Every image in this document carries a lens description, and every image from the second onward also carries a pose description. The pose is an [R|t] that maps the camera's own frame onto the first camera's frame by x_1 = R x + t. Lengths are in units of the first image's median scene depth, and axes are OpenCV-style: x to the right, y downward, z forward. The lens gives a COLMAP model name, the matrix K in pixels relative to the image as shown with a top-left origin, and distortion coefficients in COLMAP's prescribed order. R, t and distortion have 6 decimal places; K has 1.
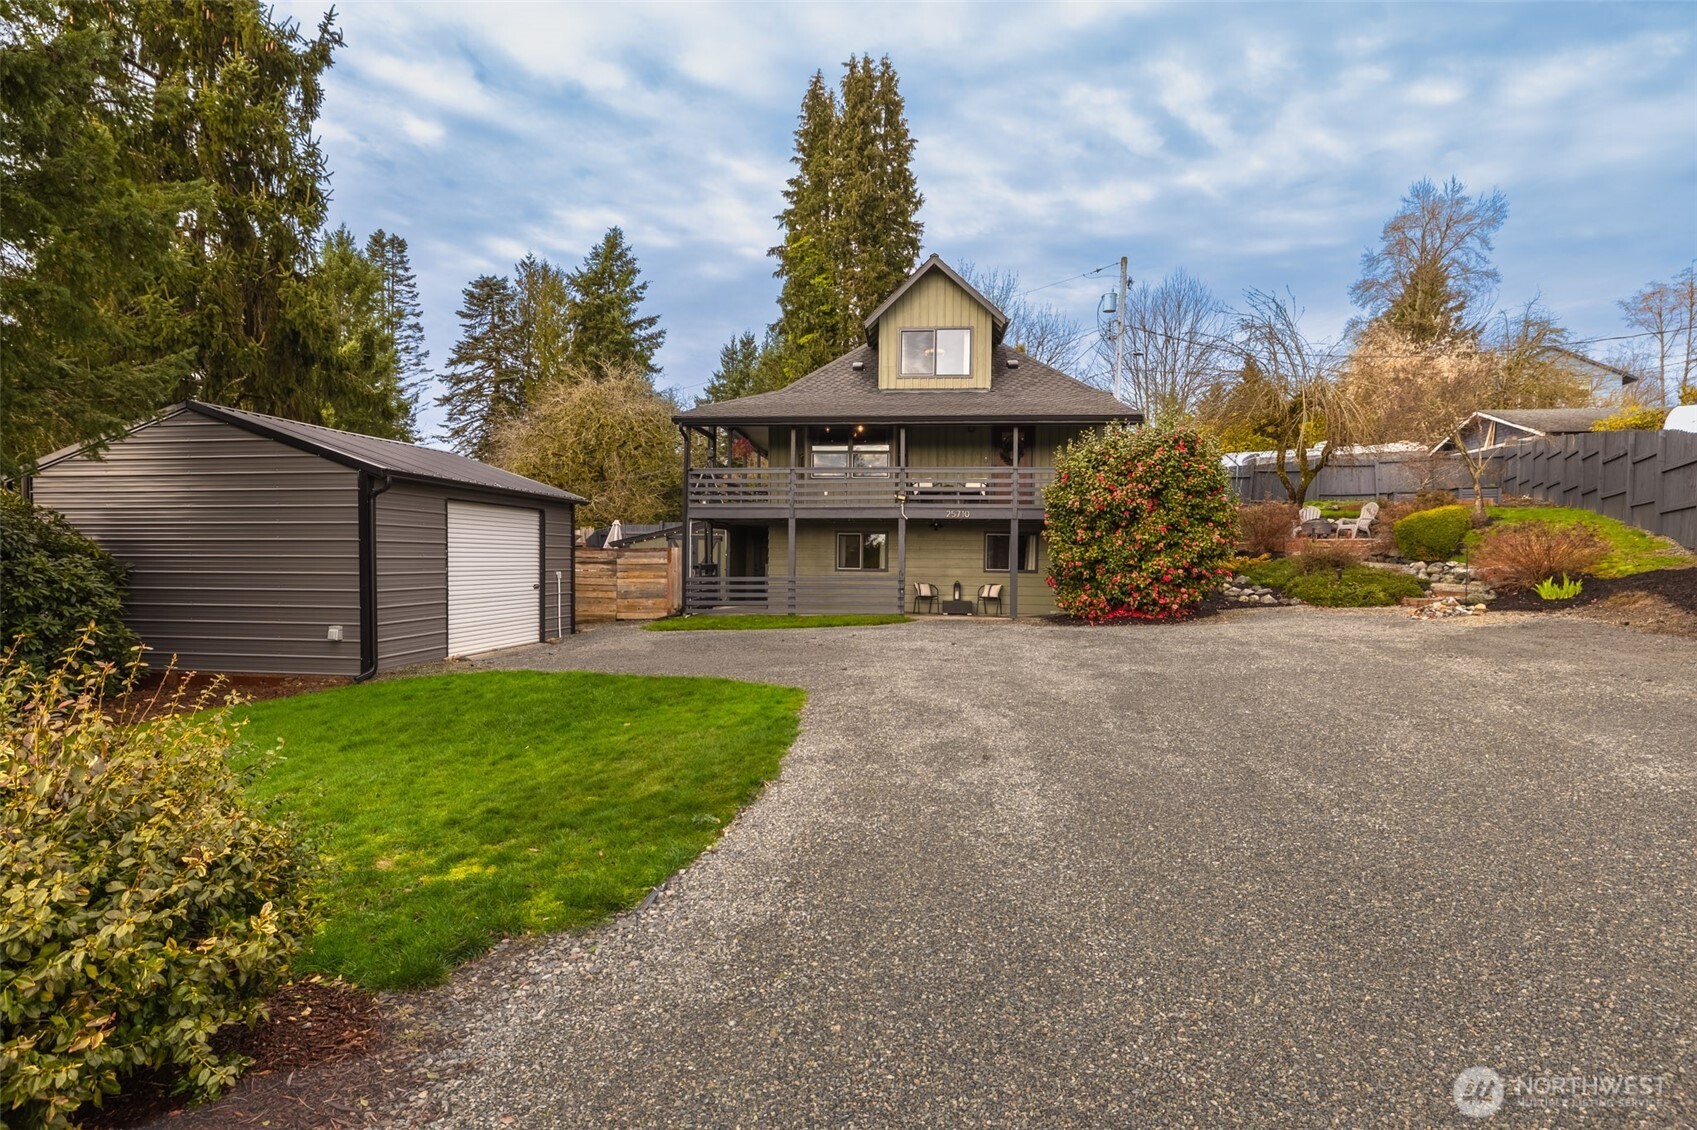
lens RADIAL K [[964.6, 0, 844.8], [0, 964.6, 589.1], [0, 0, 1]] dist [-0.000590, -0.000580]
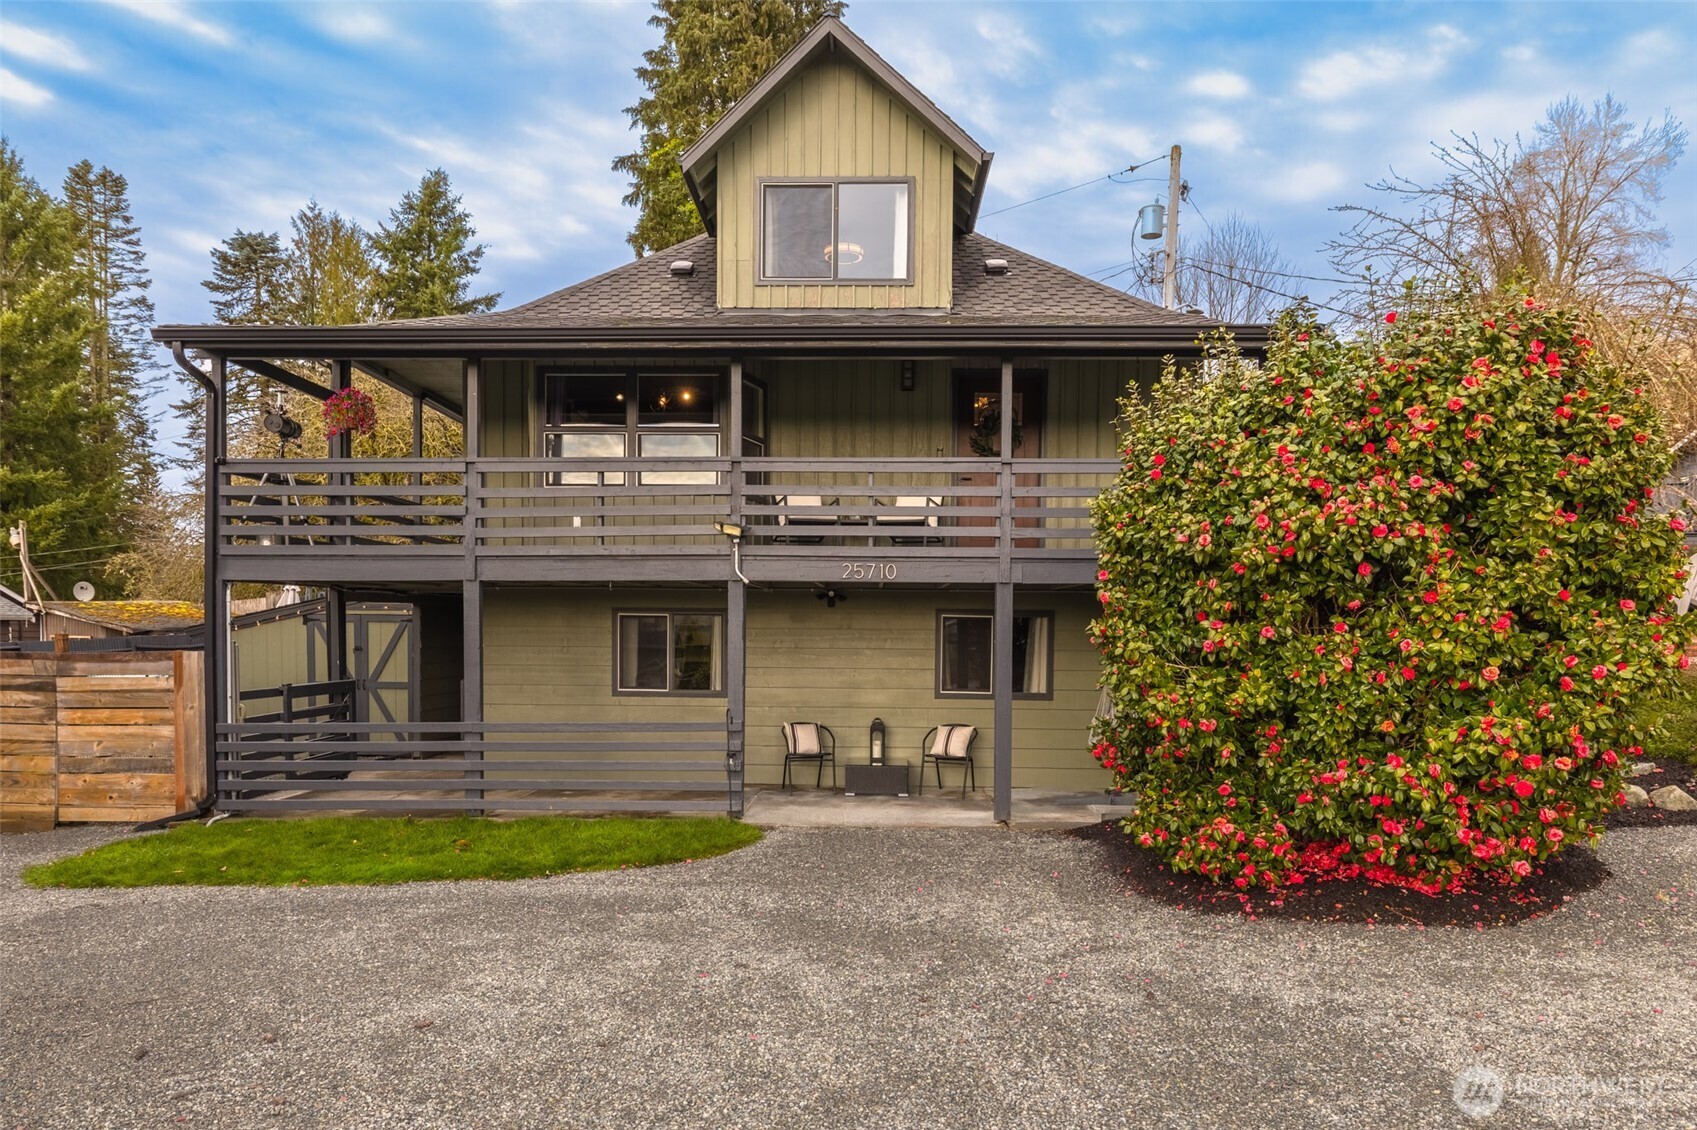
lens RADIAL K [[1151.5, 0, 844.7], [0, 1151.5, 670.8], [0, 0, 1]] dist [-0.001911, -0.003985]
pose [[0.998870, -0.002902, 0.047439, 0.070894], [0.002504, 0.999961, 0.008448, -0.033453], [-0.047461, -0.008320, 0.998838, 0.431200]]
